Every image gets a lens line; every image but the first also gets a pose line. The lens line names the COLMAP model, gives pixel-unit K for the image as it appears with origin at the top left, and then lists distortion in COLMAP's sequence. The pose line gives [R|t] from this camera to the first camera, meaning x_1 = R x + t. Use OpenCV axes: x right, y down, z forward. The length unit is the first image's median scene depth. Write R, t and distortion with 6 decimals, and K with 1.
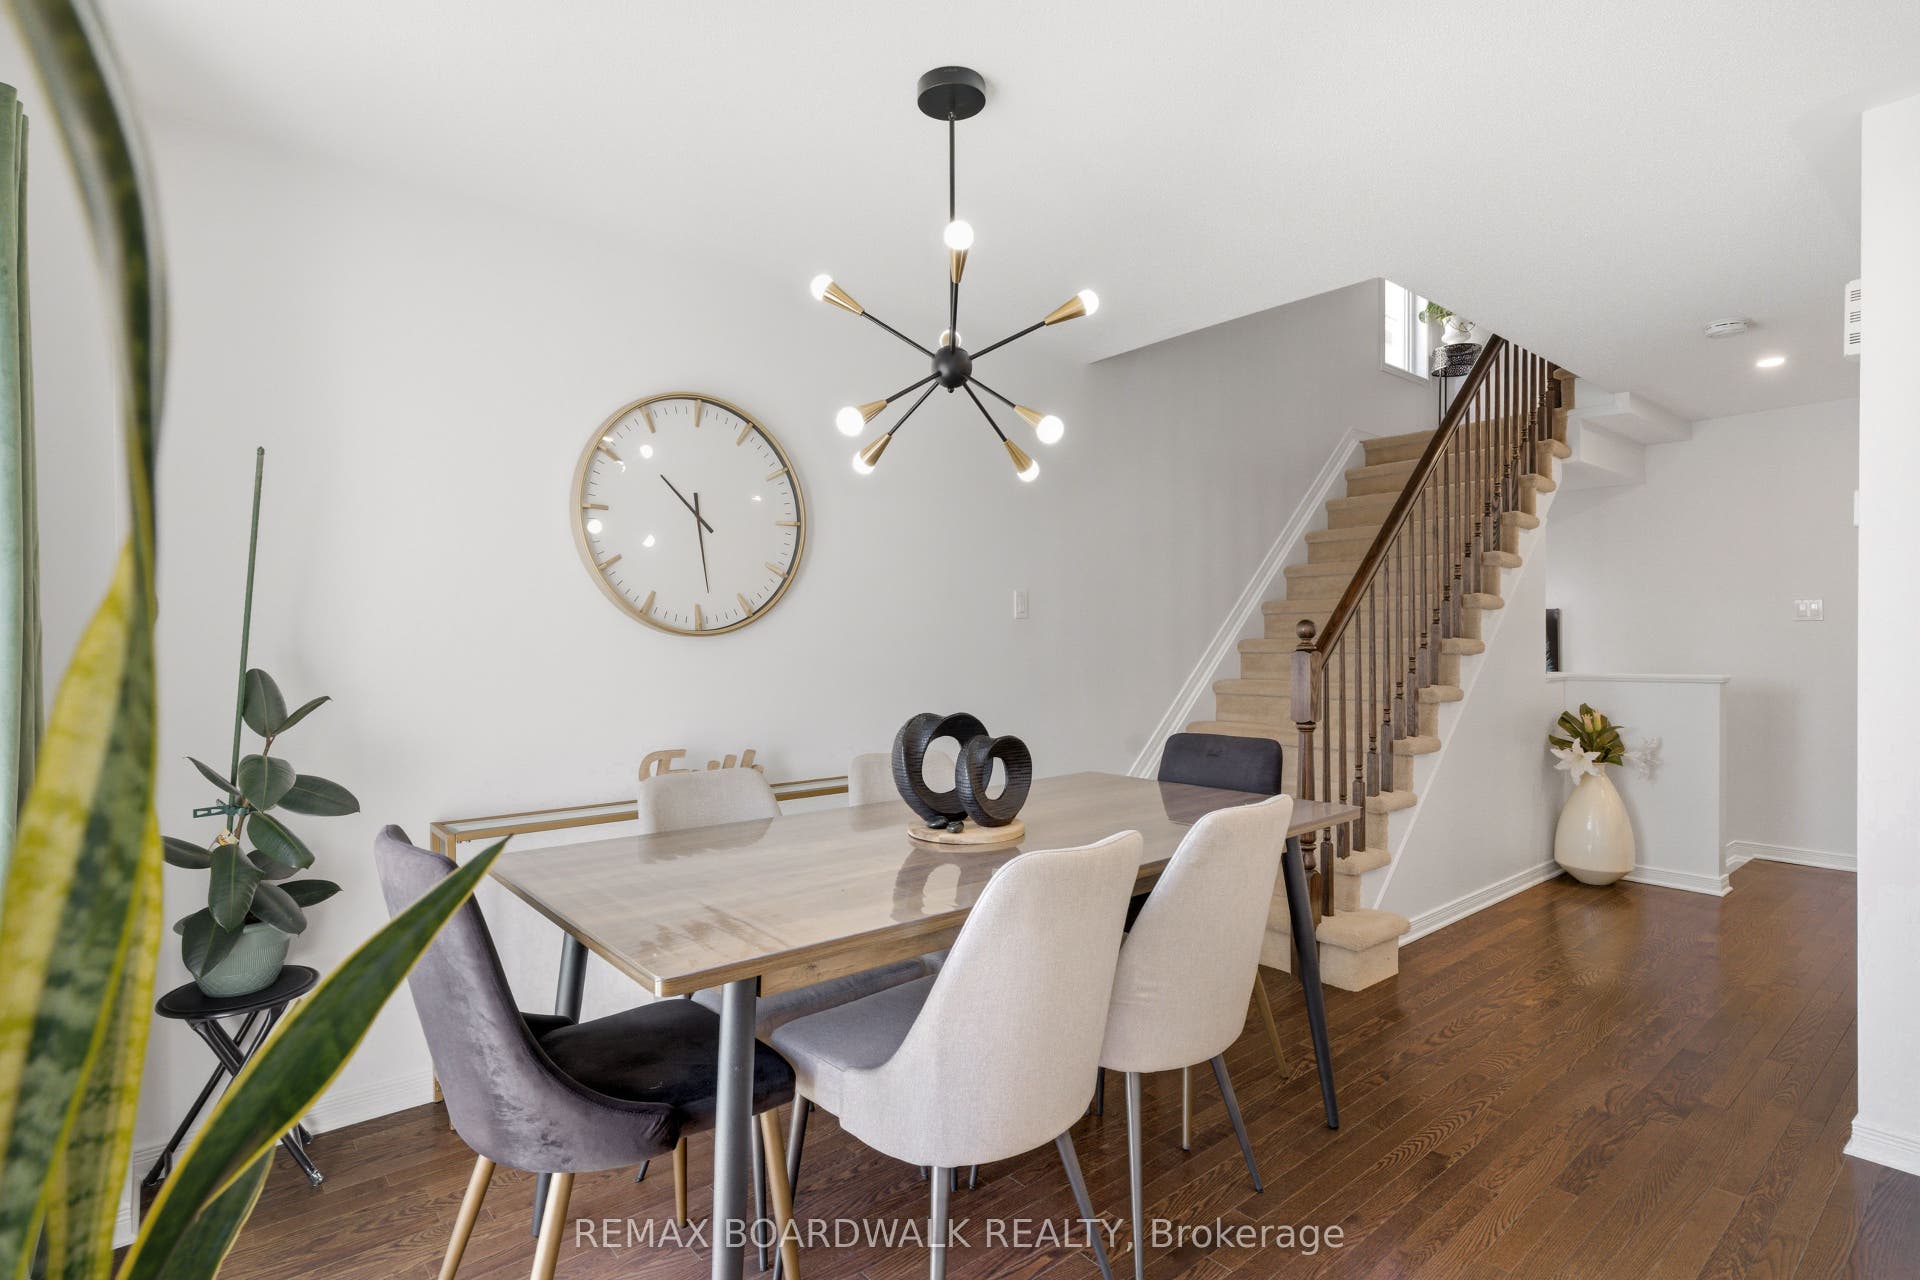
lens RADIAL K [[928.2, 0, 964.3], [0, 928.2, 648.6], [0, 0, 1]] dist [-0.004659, -0.000085]
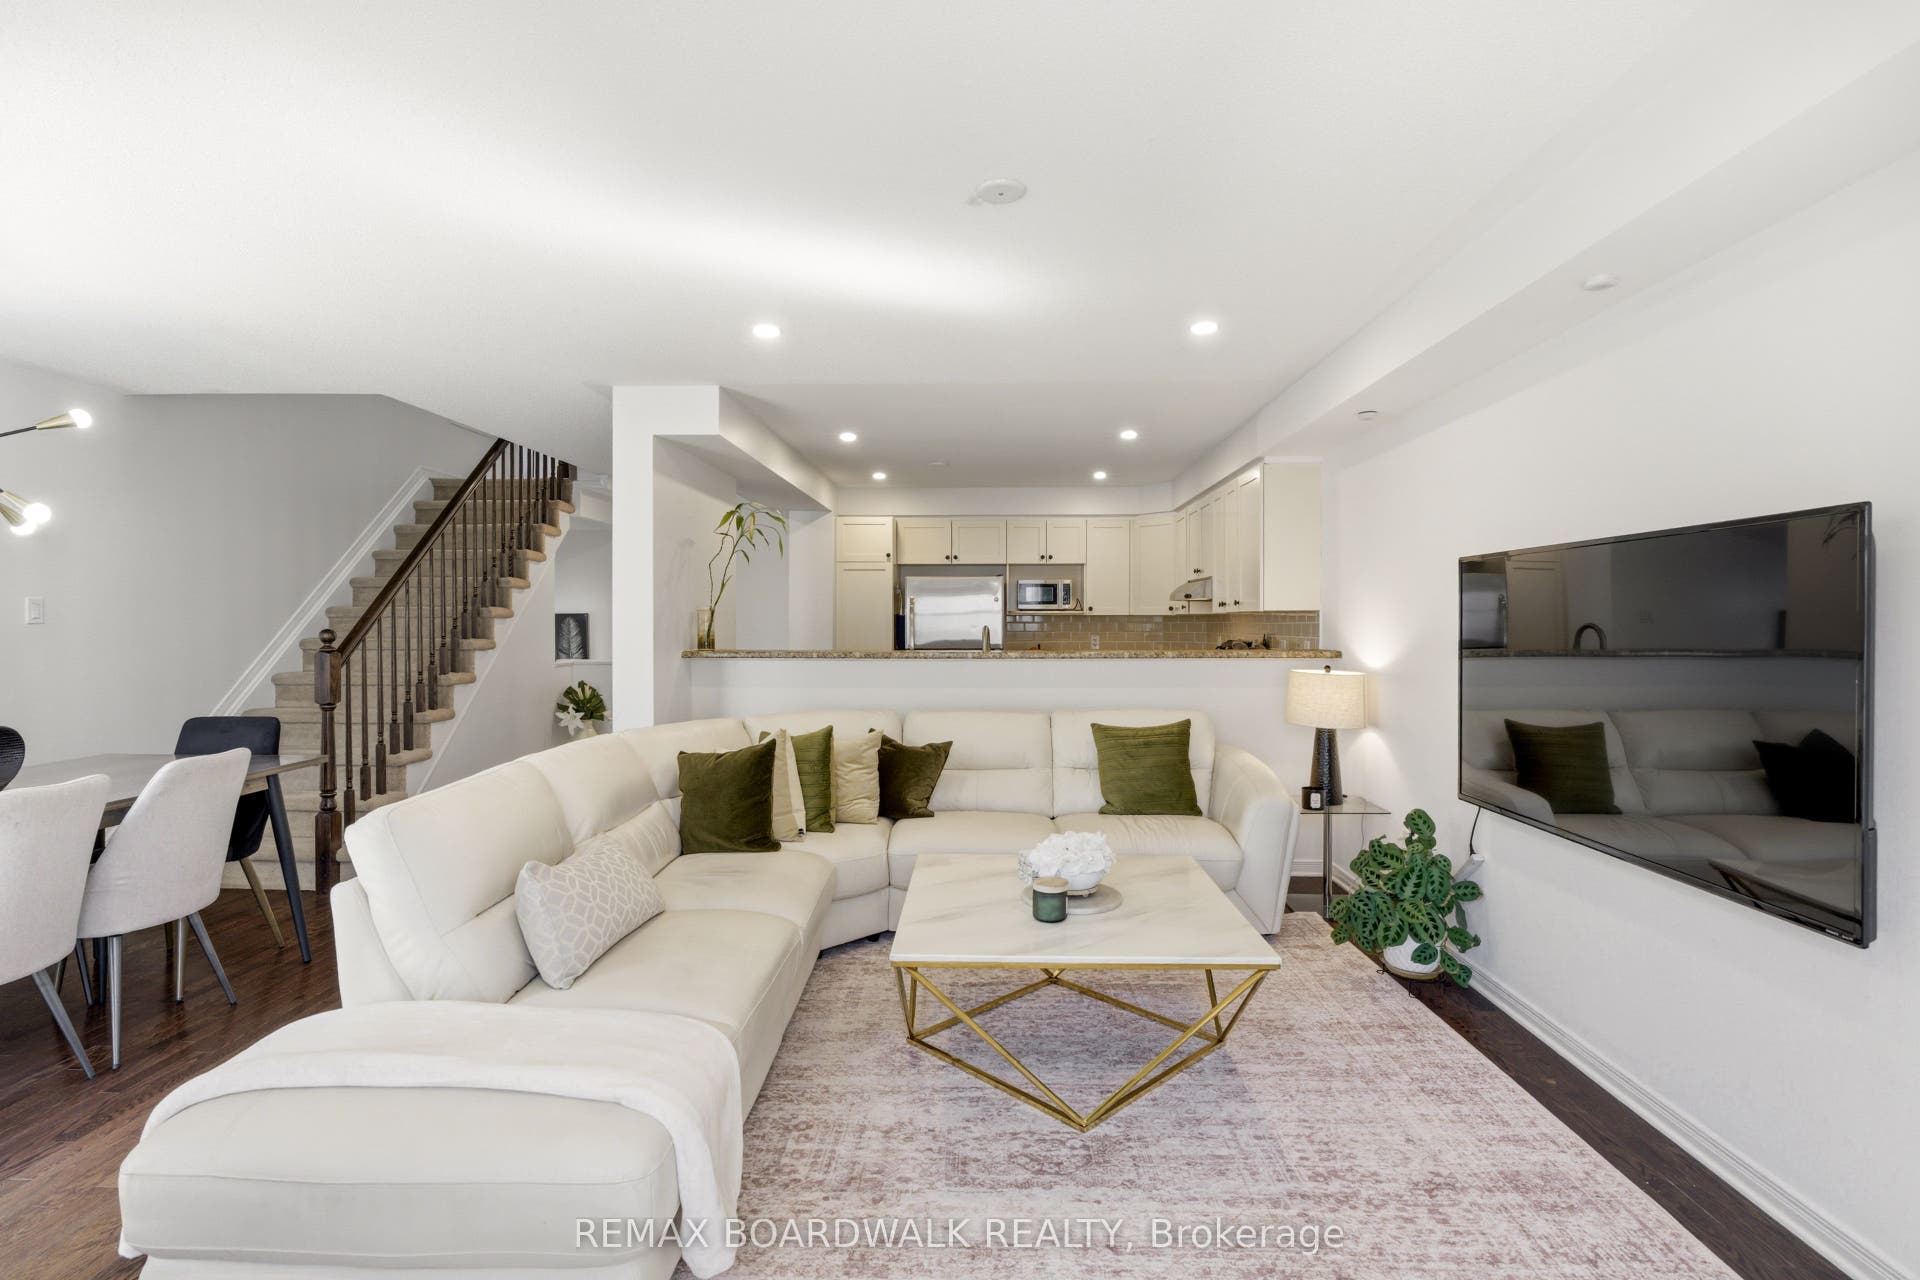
lens RADIAL K [[902.0, 0, 961.1], [0, 902.0, 633.6], [0, 0, 1]] dist [-0.000130, 0.000489]
pose [[0.673579, -0.003253, 0.739108, 0.011348], [0.001190, 0.999994, 0.003316, -0.022089], [-0.739114, -0.001354, 0.673579, -0.468365]]
